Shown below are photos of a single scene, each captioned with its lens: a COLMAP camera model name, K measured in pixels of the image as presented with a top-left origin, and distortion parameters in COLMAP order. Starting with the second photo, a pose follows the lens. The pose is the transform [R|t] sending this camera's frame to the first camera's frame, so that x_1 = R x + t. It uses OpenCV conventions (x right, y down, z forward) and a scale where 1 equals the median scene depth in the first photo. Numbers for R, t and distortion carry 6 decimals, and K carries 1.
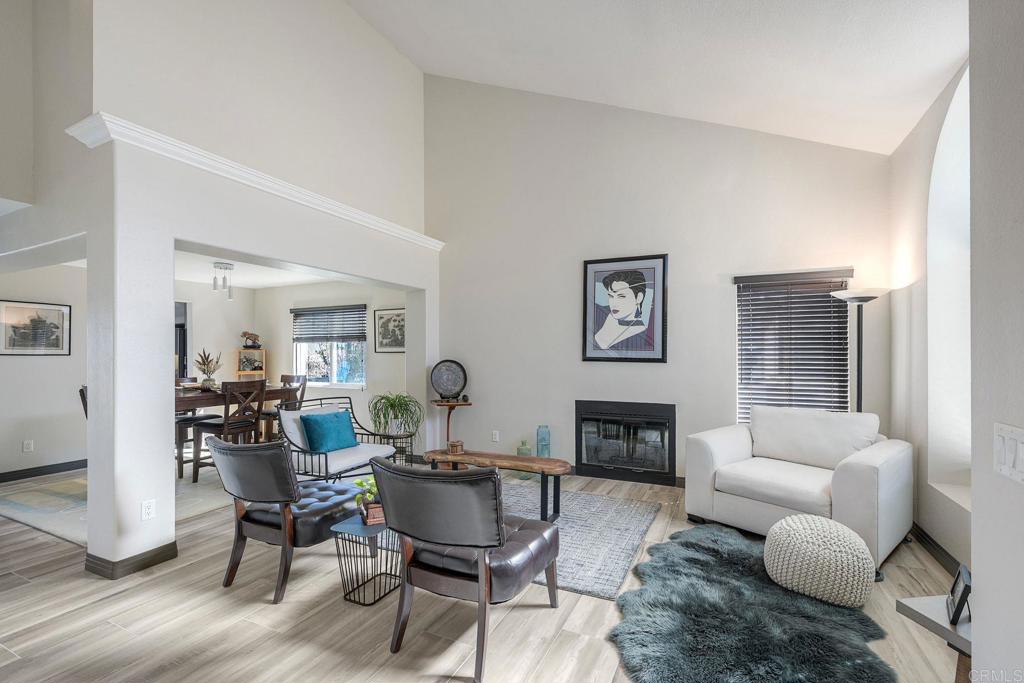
lens RADIAL K [[450.5, 0, 513.7], [0, 450.5, 354.8], [0, 0, 1]] dist [-0.000136, -0.000046]
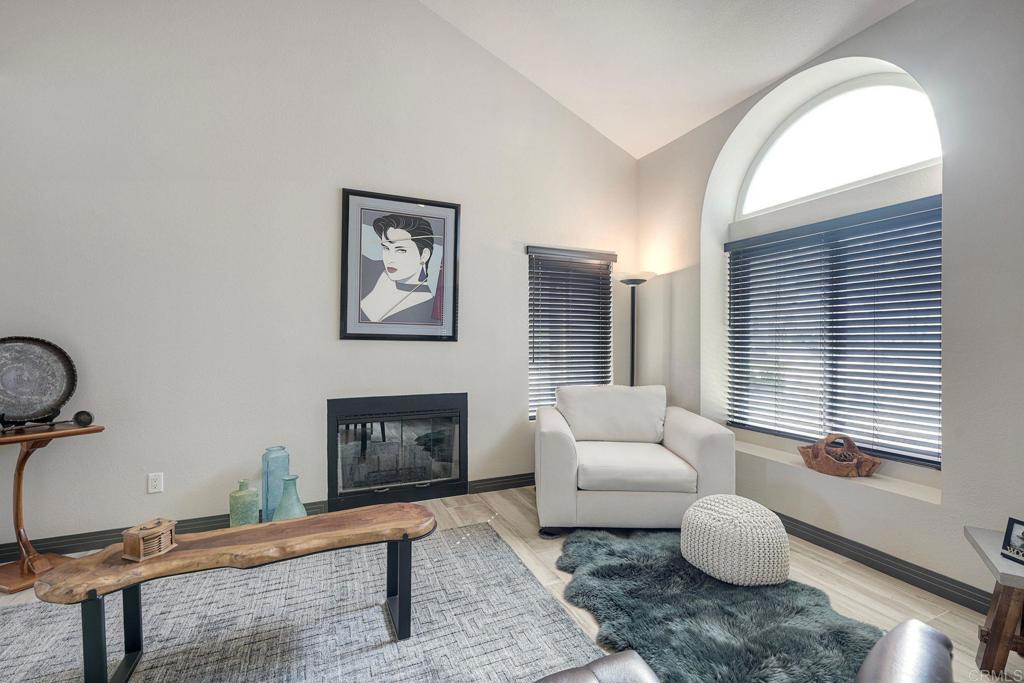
lens RADIAL K [[448.4, 0, 512.0], [0, 448.4, 341.5], [0, 0, 1]] dist [0.003398, 0.000373]
pose [[0.649556, 0.000167, 0.760313, -0.196000], [-0.002262, 0.999996, 0.001712, 0.016140], [-0.760310, -0.002832, 0.649554, 0.401986]]
